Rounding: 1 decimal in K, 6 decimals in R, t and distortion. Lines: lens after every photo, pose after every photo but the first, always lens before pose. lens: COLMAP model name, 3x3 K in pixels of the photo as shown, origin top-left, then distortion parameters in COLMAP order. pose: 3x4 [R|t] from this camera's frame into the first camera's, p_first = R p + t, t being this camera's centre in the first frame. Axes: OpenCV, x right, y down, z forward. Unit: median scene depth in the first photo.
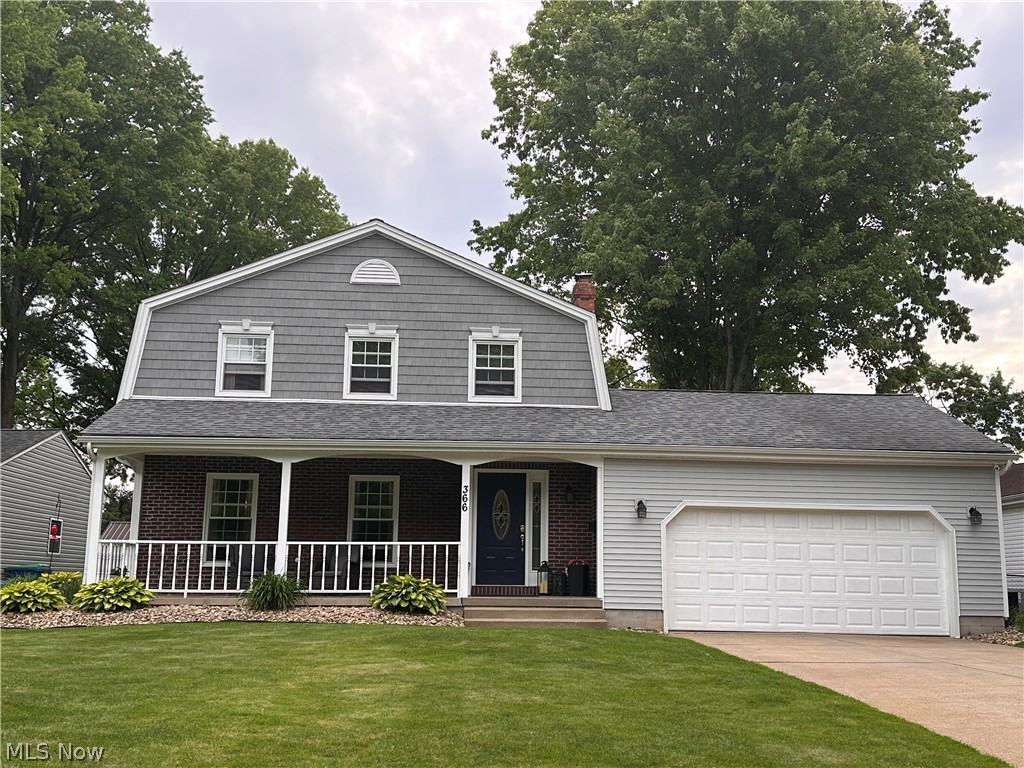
lens RADIAL K [[1098.9, 0, 511.9], [0, 1098.9, 381.8], [0, 0, 1]] dist [0.014452, 0.000000]
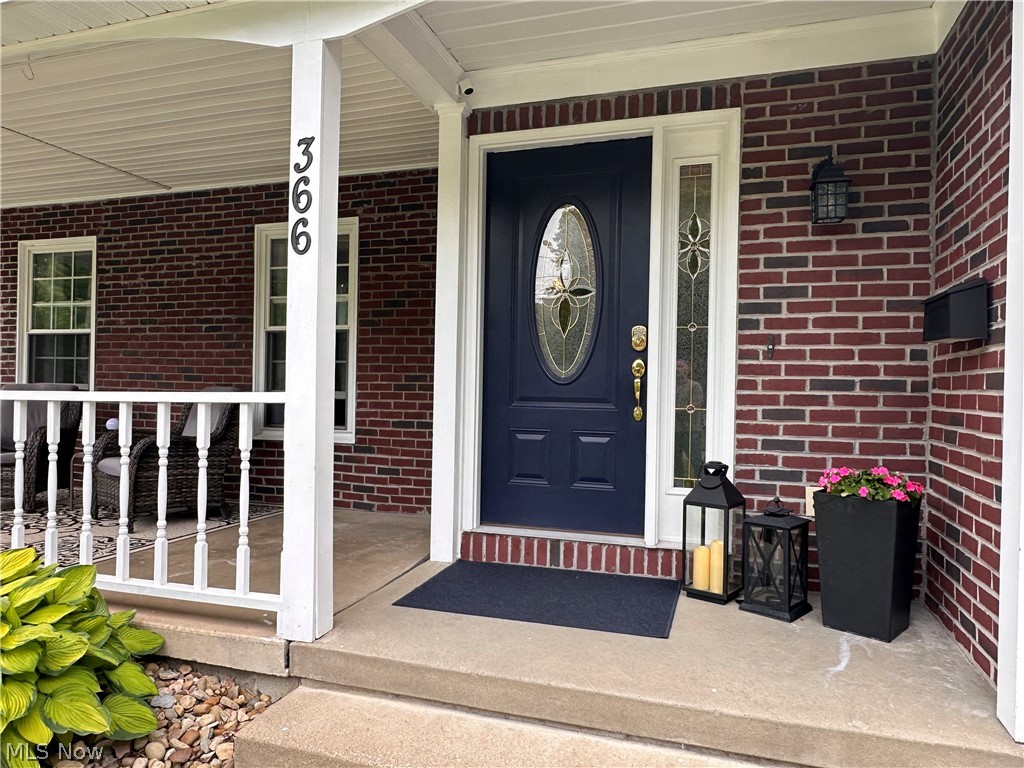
lens RADIAL K [[681.2, 0, 508.2], [0, 681.2, 391.1], [0, 0, 1]] dist [-0.001317, 0.002812]
pose [[0.929361, 0.006786, -0.369110, 0.043317], [0.059250, 0.984128, 0.167275, 0.118483], [0.364387, -0.177329, 0.914208, 0.843971]]
